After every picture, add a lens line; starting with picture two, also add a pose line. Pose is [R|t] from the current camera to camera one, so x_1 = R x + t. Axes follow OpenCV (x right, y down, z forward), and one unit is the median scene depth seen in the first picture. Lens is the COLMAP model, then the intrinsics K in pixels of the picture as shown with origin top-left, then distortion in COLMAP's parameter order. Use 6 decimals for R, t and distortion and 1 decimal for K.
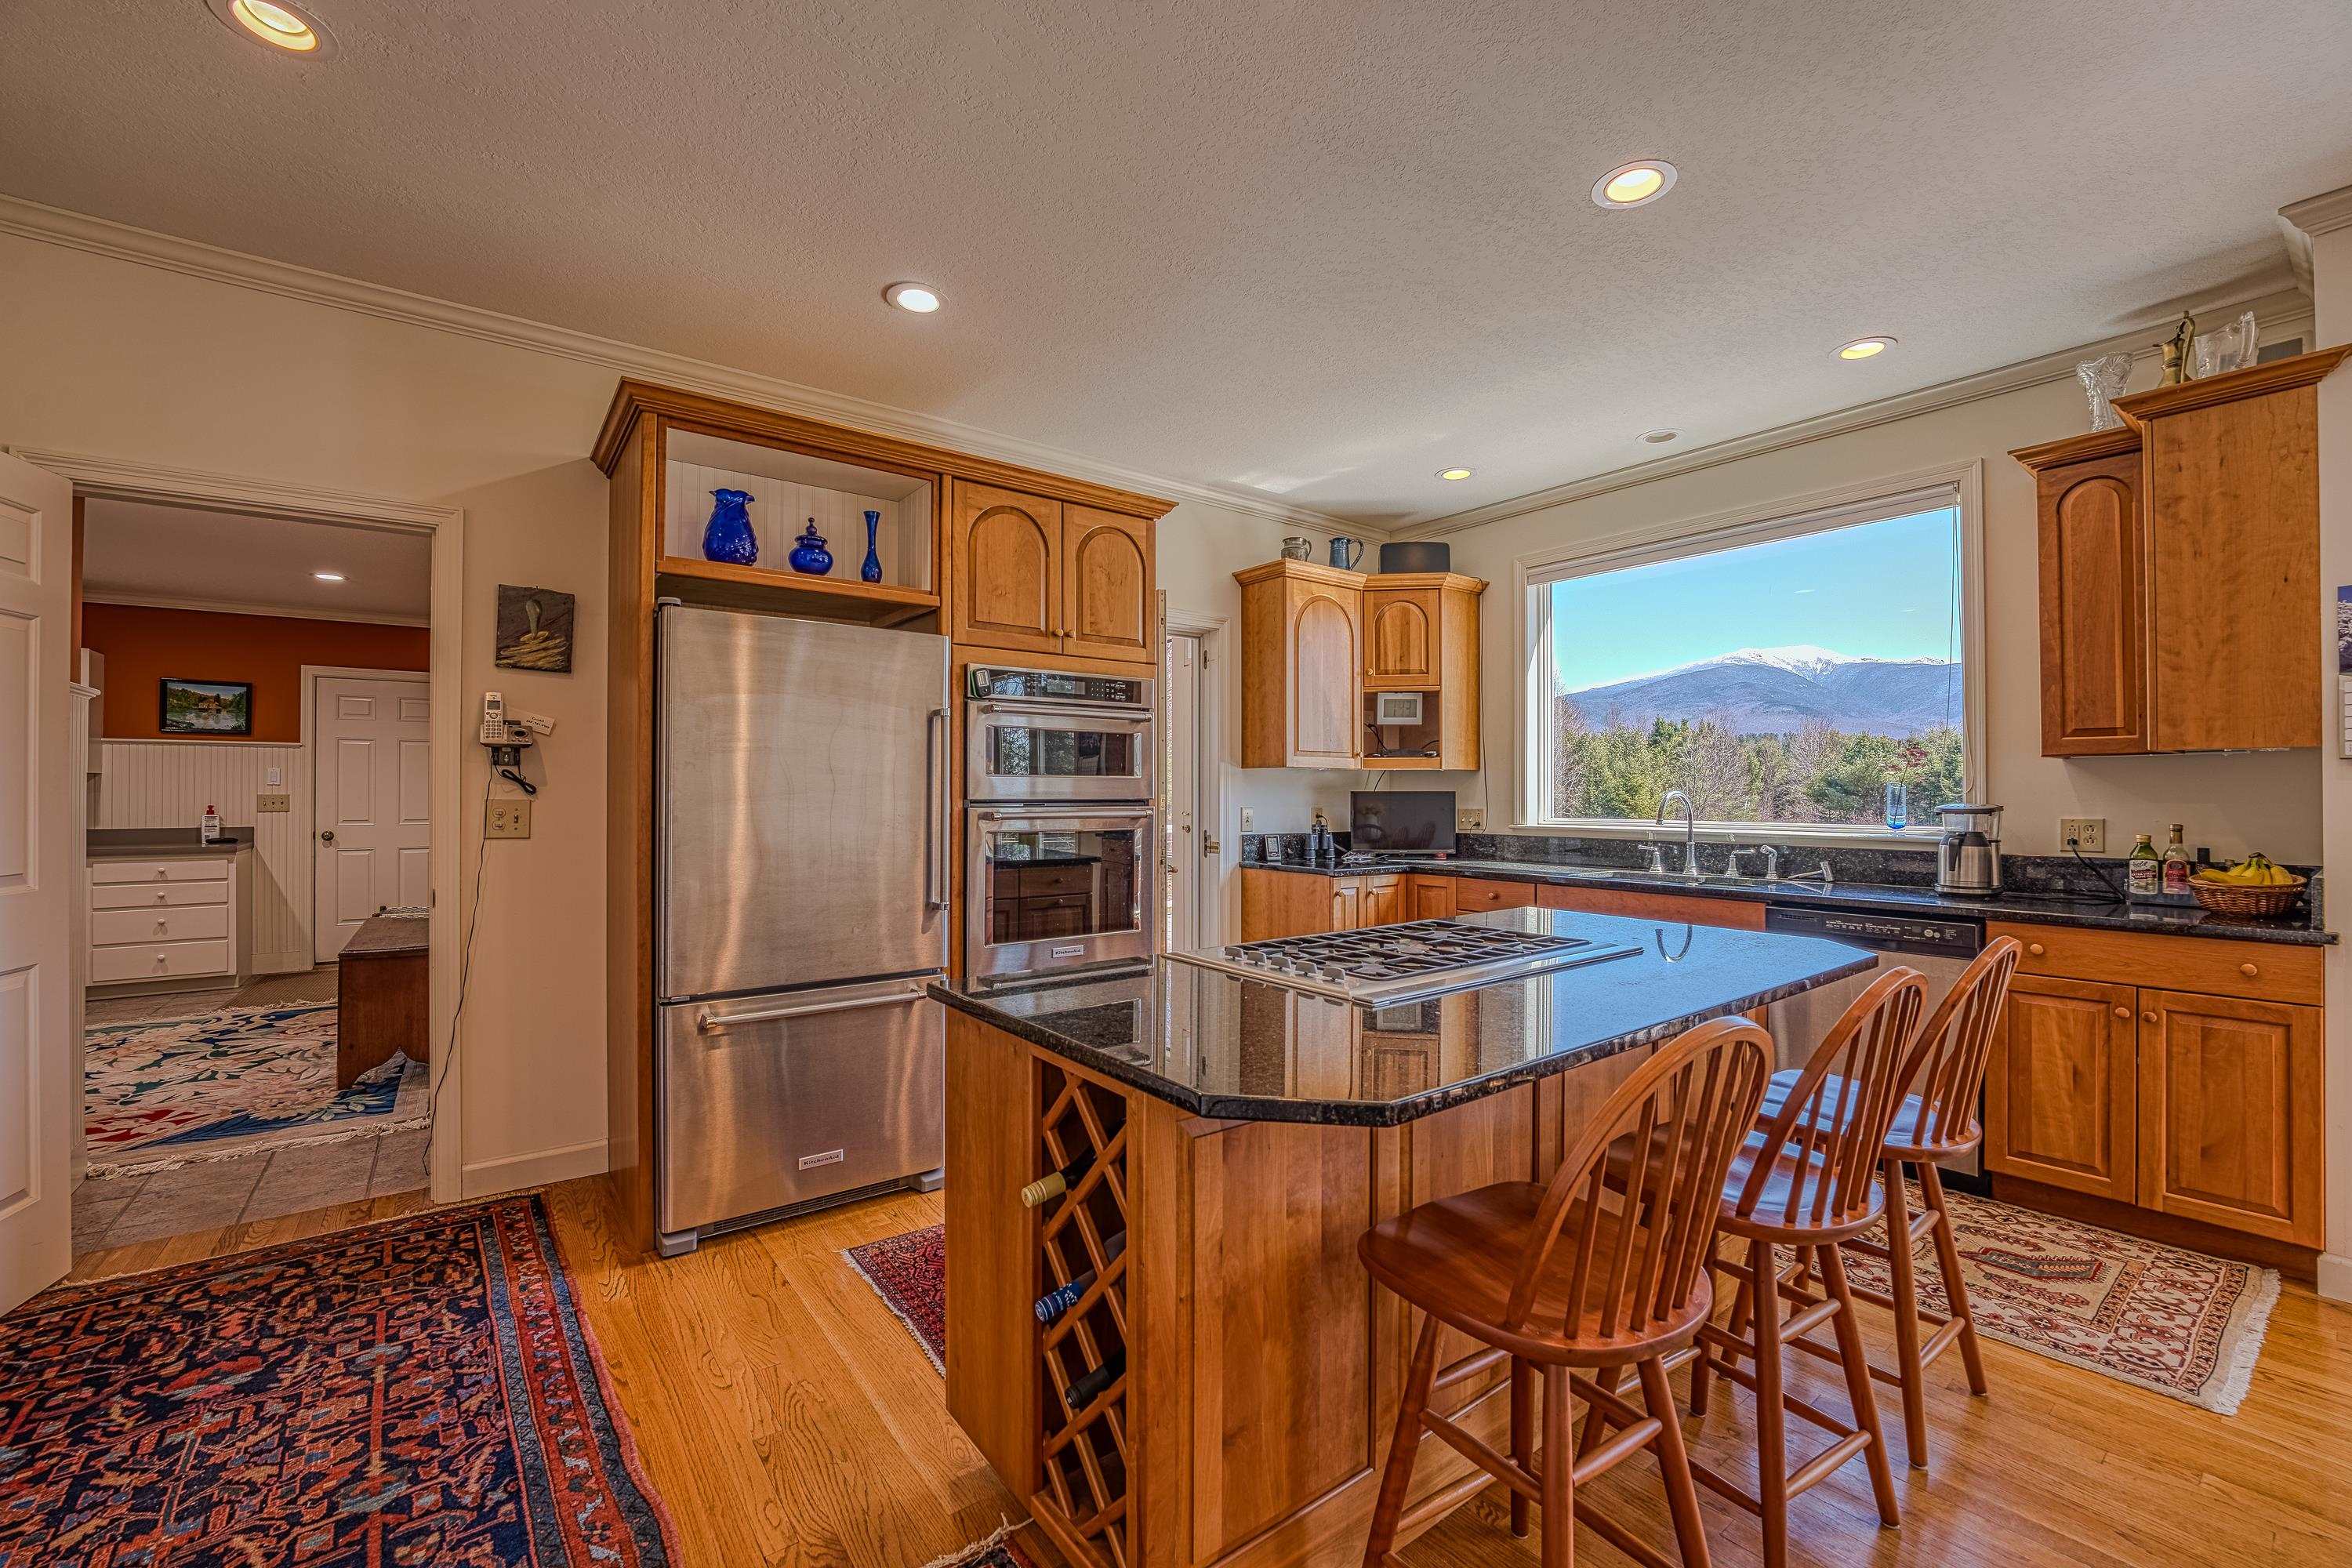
lens RADIAL K [[994.2, 0, 1187.1], [0, 994.2, 786.6], [0, 0, 1]] dist [-0.015075, 0.001425]
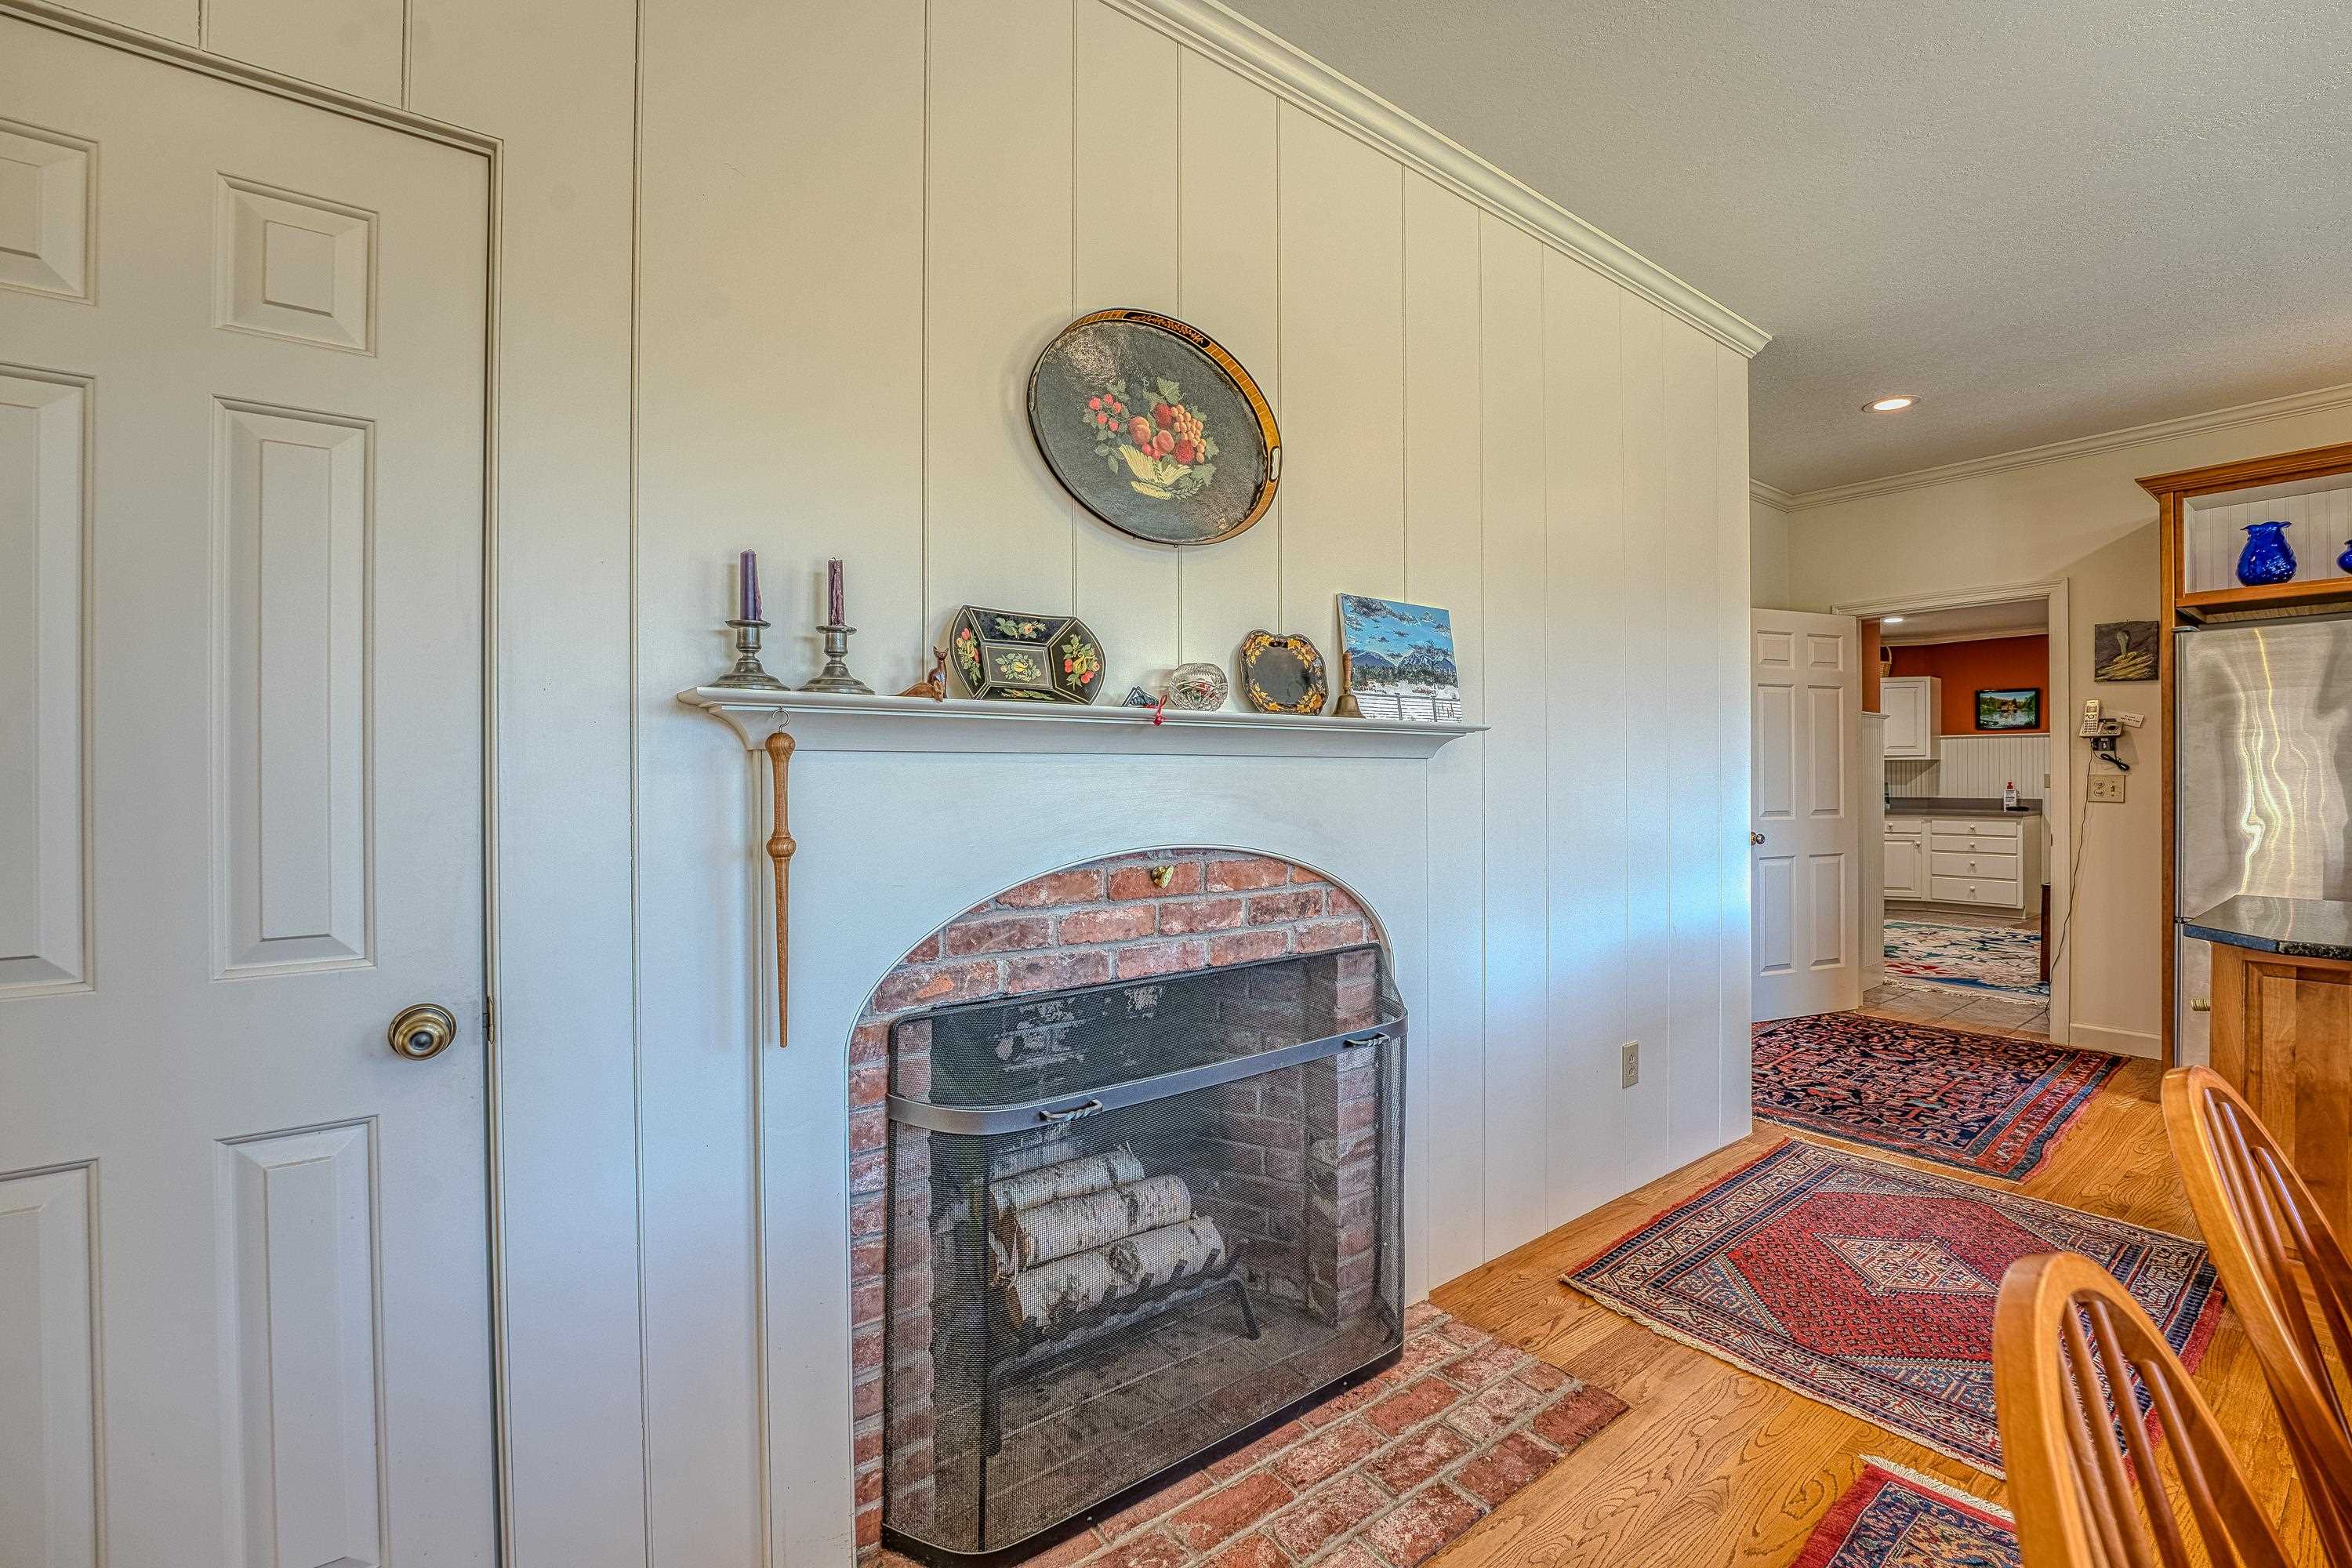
lens RADIAL K [[994.2, 0, 1175.4], [0, 994.2, 780.9], [0, 0, 1]] dist [-0.015075, 0.001425]
pose [[0.020529, 0.004736, -0.999778, 0.668717], [0.007838, 0.999957, 0.004898, 0.004424], [0.999759, -0.007937, 0.020491, -0.348108]]
